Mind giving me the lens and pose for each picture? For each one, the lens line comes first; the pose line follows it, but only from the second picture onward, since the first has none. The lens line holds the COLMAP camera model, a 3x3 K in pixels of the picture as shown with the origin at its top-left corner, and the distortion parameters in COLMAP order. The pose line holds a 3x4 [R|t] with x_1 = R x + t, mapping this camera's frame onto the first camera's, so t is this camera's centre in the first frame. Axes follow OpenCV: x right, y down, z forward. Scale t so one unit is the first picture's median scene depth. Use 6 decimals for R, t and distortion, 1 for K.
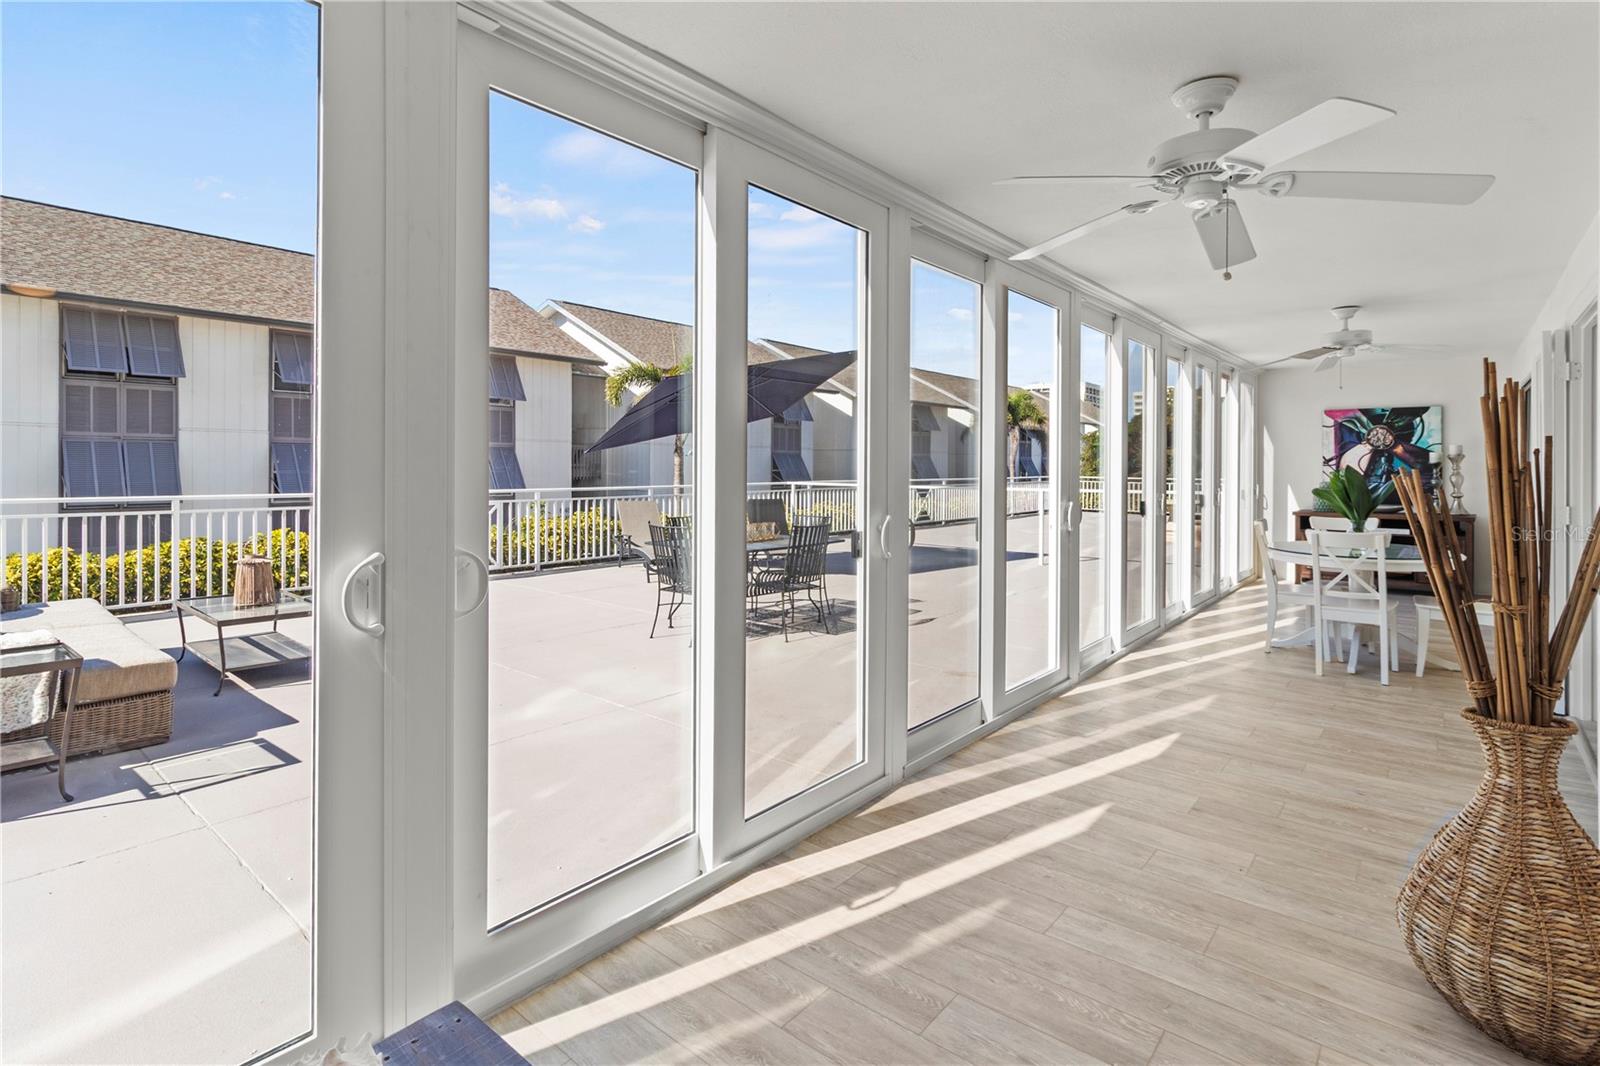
lens RADIAL K [[771.5, 0, 786.4], [0, 771.5, 462.1], [0, 0, 1]] dist [0.002859, -0.000743]
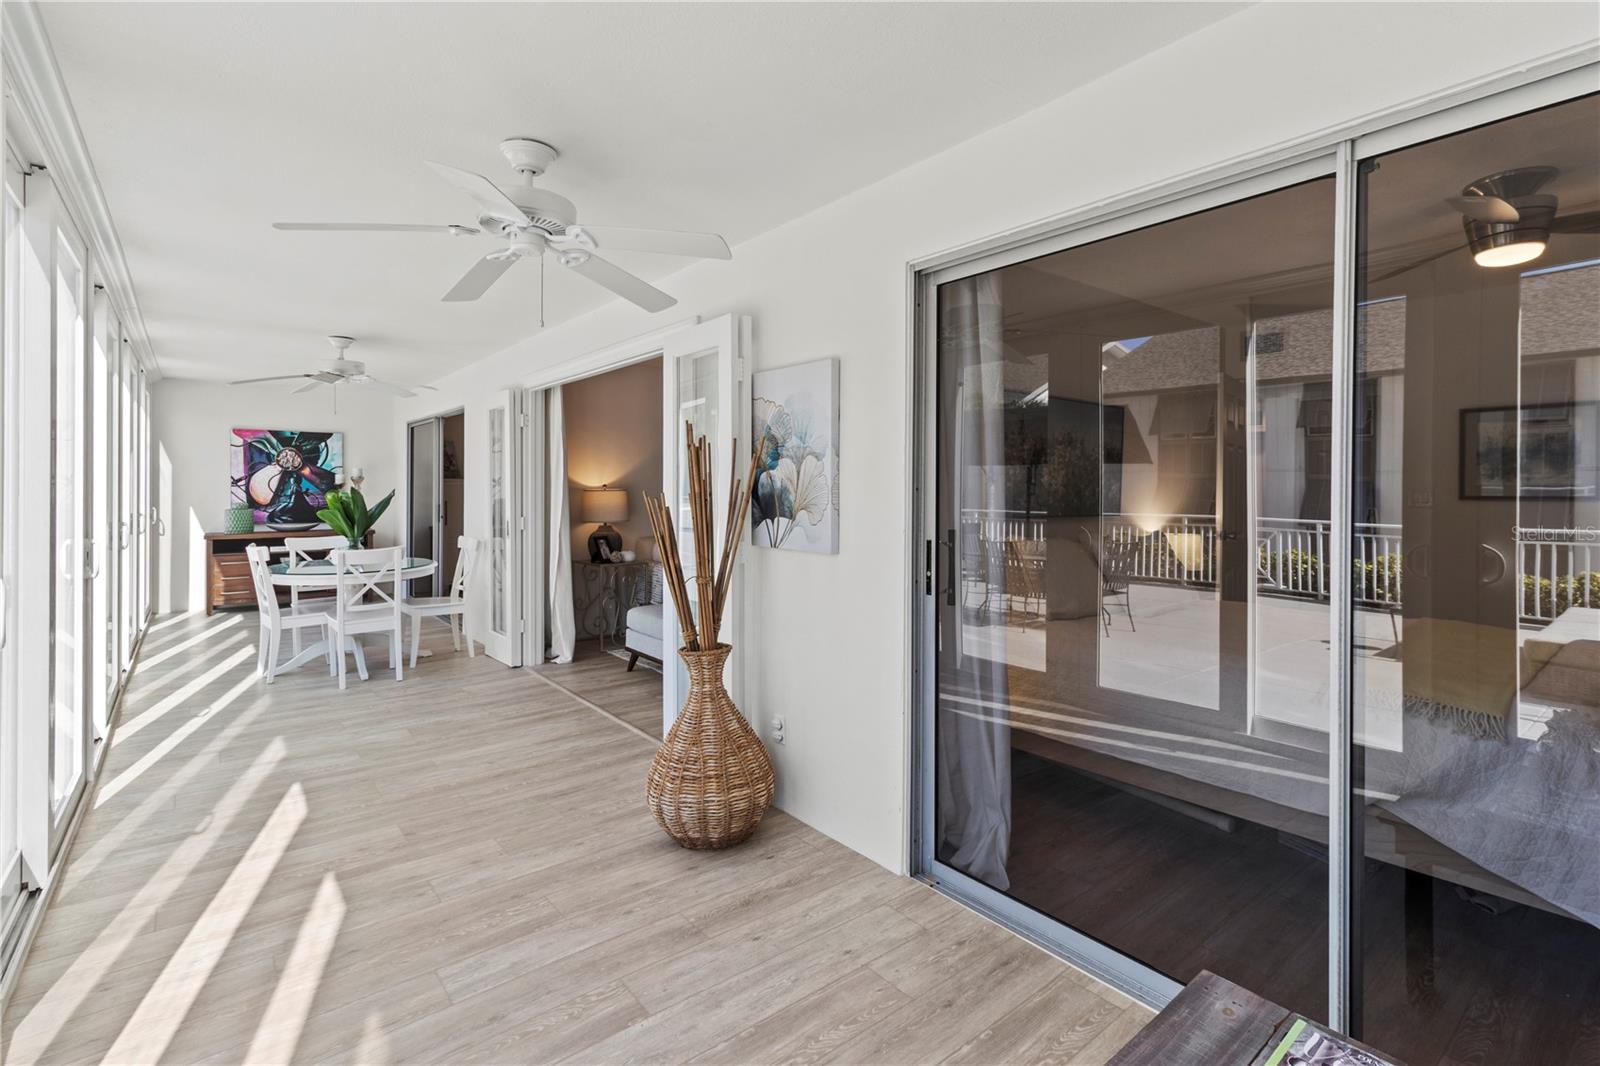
lens RADIAL K [[771.5, 0, 824.1], [0, 771.5, 483.9], [0, 0, 1]] dist [0.002859, -0.000743]
pose [[0.170451, 0.001282, 0.985365, -0.135970], [-0.004480, 0.999990, -0.000526, -0.001418], [-0.985356, -0.004324, 0.170455, 0.114478]]
